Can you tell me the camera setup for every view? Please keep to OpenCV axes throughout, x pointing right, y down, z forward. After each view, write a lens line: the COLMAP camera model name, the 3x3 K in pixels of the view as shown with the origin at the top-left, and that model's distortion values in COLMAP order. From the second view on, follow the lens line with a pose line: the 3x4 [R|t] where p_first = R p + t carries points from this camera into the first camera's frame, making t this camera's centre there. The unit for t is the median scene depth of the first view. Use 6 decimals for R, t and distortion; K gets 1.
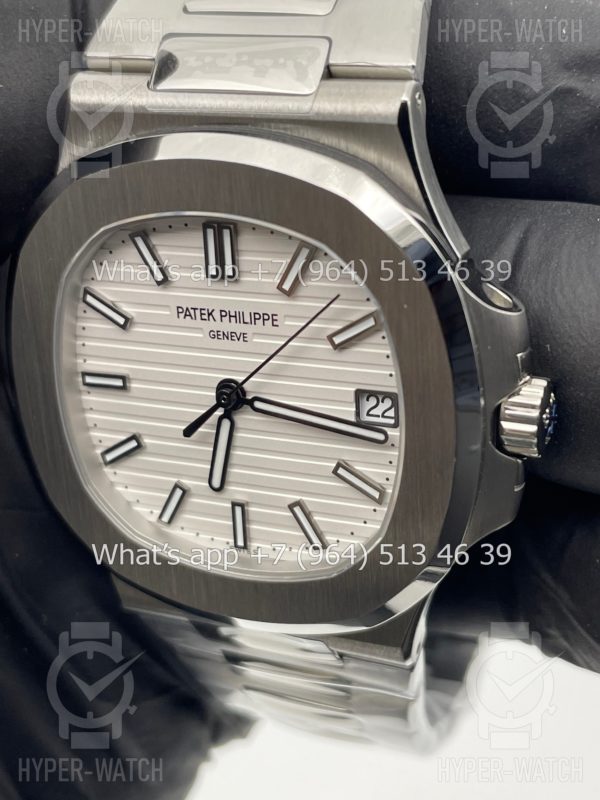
lens RADIAL K [[1259.5, 0, 300.0], [0, 1259.5, 400.0], [0, 0, 1]] dist [0.109557, -0.043844]
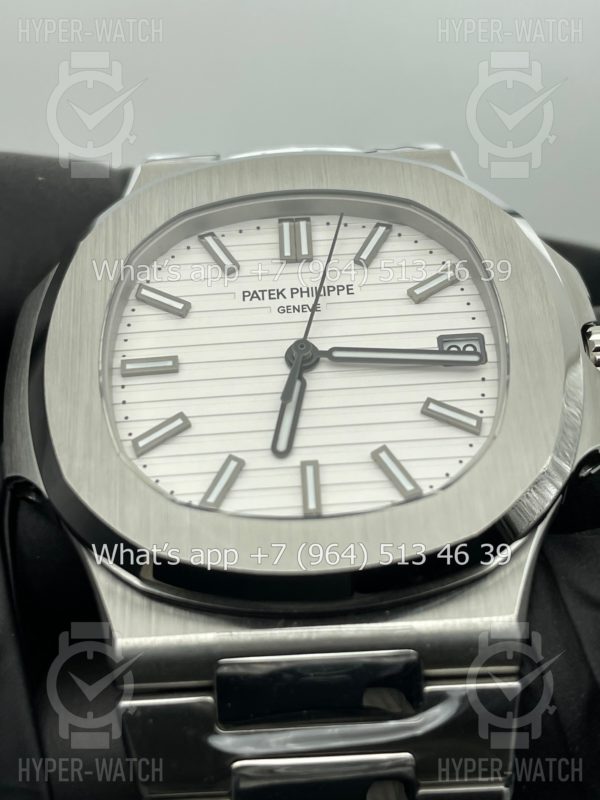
lens RADIAL K [[1259.5, 0, 300.0], [0, 1259.5, 400.0], [0, 0, 1]] dist [0.109557, -0.043844]
pose [[0.931776, 0.201340, 0.302084, -0.342607], [0.135244, 0.579697, -0.803530, 0.791882], [-0.336900, 0.789565, 0.512918, 0.540839]]
